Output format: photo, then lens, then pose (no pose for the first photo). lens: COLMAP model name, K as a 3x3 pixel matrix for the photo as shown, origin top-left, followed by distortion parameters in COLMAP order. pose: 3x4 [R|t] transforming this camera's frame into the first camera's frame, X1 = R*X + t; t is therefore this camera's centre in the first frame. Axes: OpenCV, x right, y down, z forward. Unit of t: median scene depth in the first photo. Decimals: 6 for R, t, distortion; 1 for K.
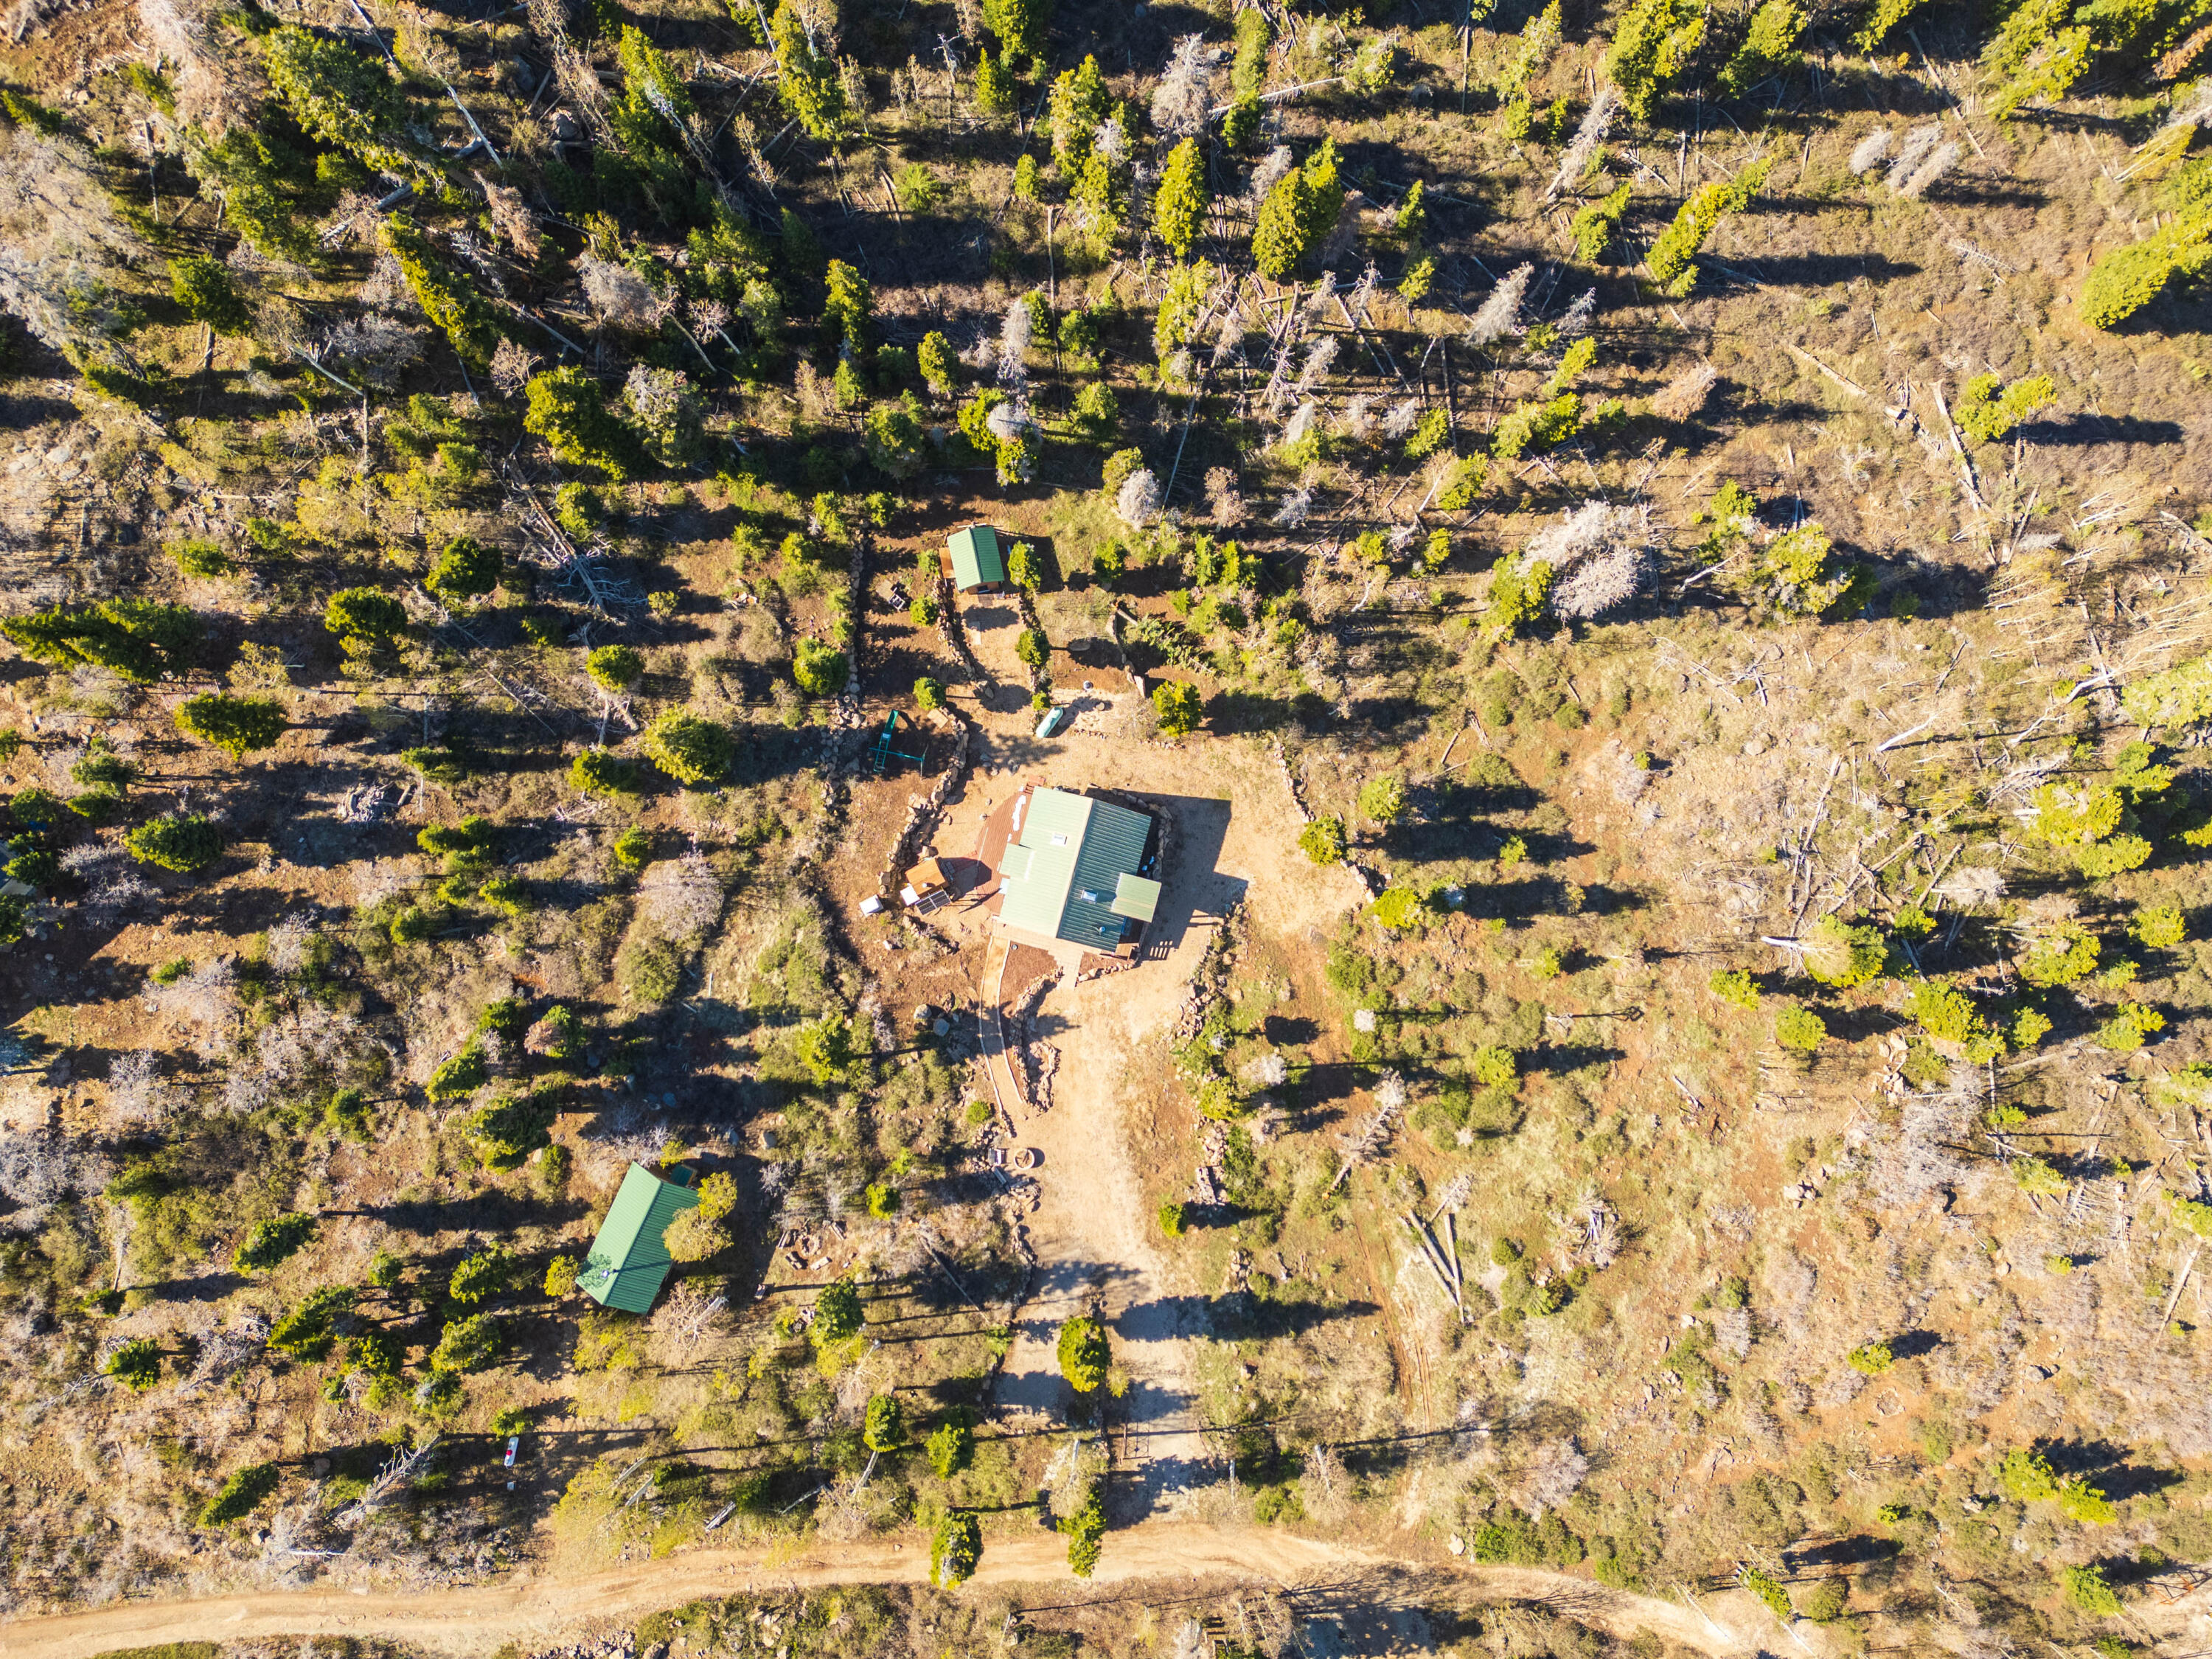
lens RADIAL K [[1549.0, 0, 1115.5], [0, 1549.0, 834.1], [0, 0, 1]] dist [0.081657, -0.074343]
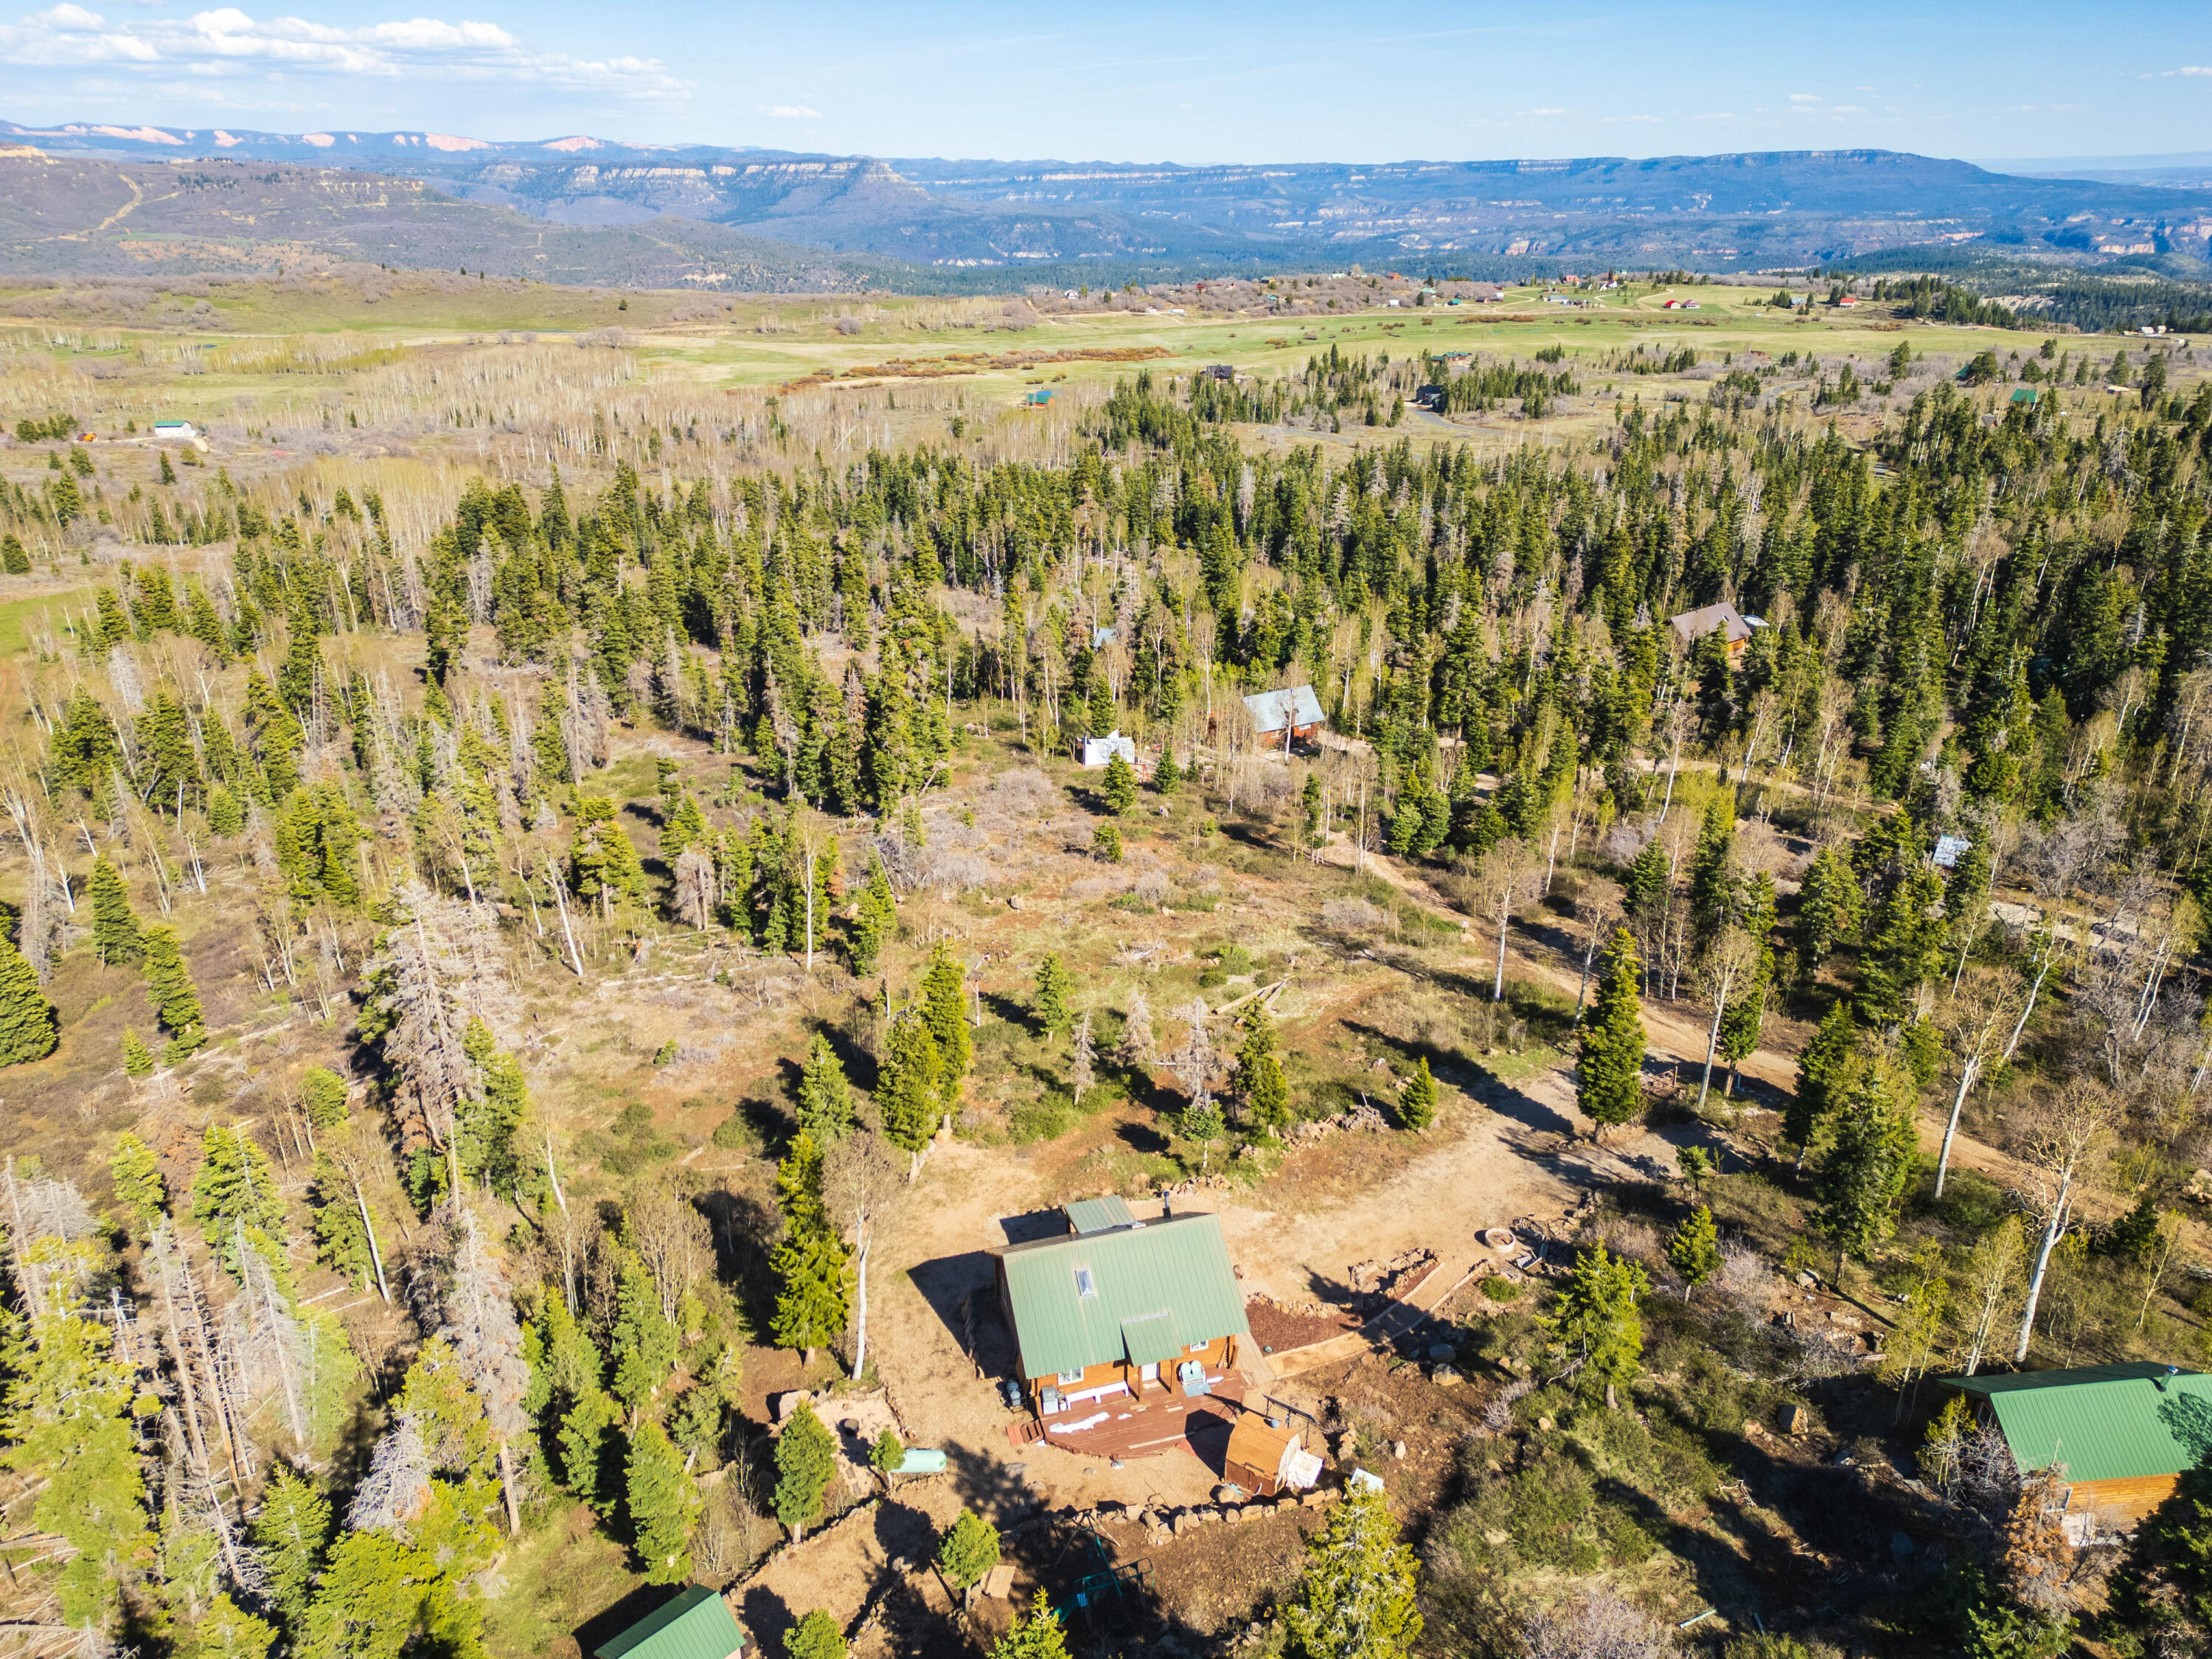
lens RADIAL K [[1549.0, 0, 1110.6], [0, 1549.0, 823.7], [0, 0, 1]] dist [0.081657, -0.074343]
pose [[-0.521702, -0.331034, 0.786284, -0.455595], [0.851883, -0.152373, 0.501077, -0.263759], [-0.046065, 0.931235, 0.361495, 0.569804]]
